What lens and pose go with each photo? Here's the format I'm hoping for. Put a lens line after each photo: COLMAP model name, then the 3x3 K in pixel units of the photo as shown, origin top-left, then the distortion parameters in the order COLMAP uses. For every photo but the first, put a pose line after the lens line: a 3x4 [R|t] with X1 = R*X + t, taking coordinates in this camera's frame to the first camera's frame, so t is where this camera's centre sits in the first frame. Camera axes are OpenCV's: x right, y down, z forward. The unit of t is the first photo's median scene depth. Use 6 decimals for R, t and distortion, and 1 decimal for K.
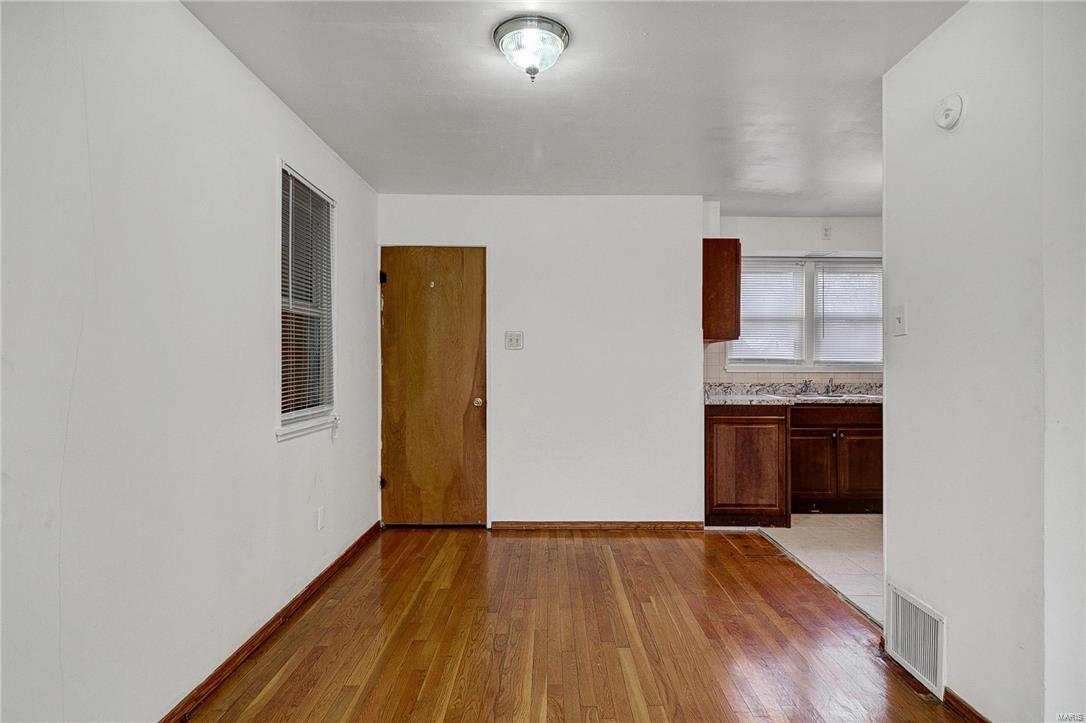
lens RADIAL K [[601.4, 0, 560.3], [0, 601.4, 360.0], [0, 0, 1]] dist [0.023549, -0.000452]
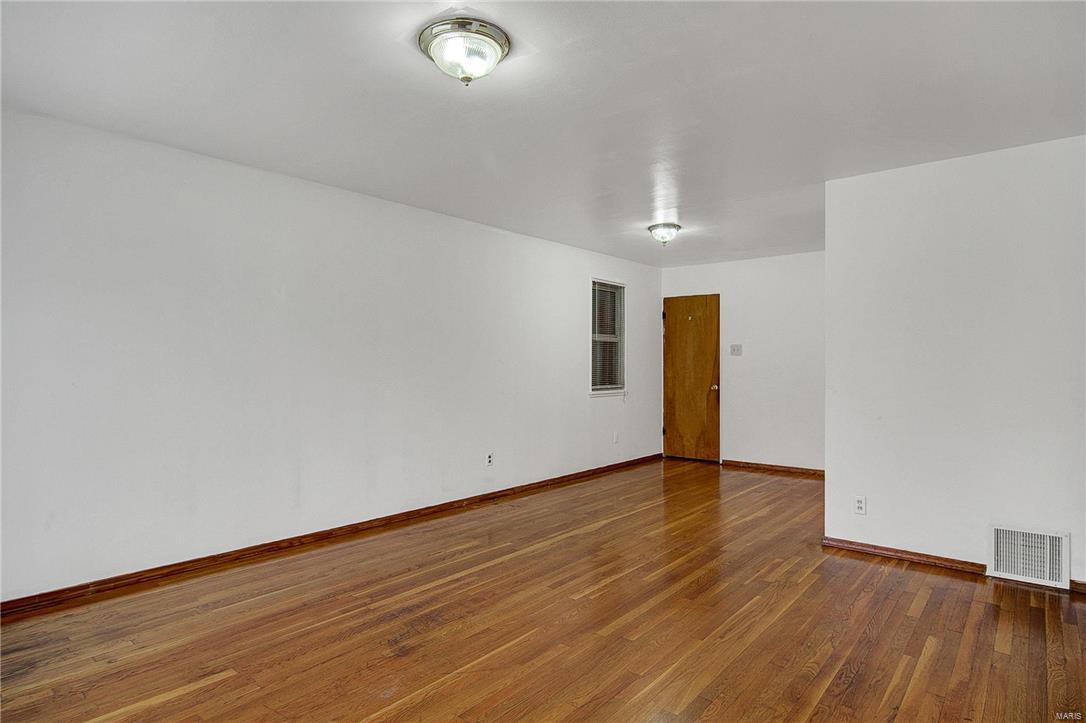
lens RADIAL K [[609.8, 0, 549.5], [0, 609.8, 359.4], [0, 0, 1]] dist [-0.001772, -0.009190]
pose [[0.766290, -0.003673, -0.642484, 0.595863], [0.002551, 0.999993, -0.002674, -0.004450], [0.642490, 0.000410, 0.766294, -0.585815]]
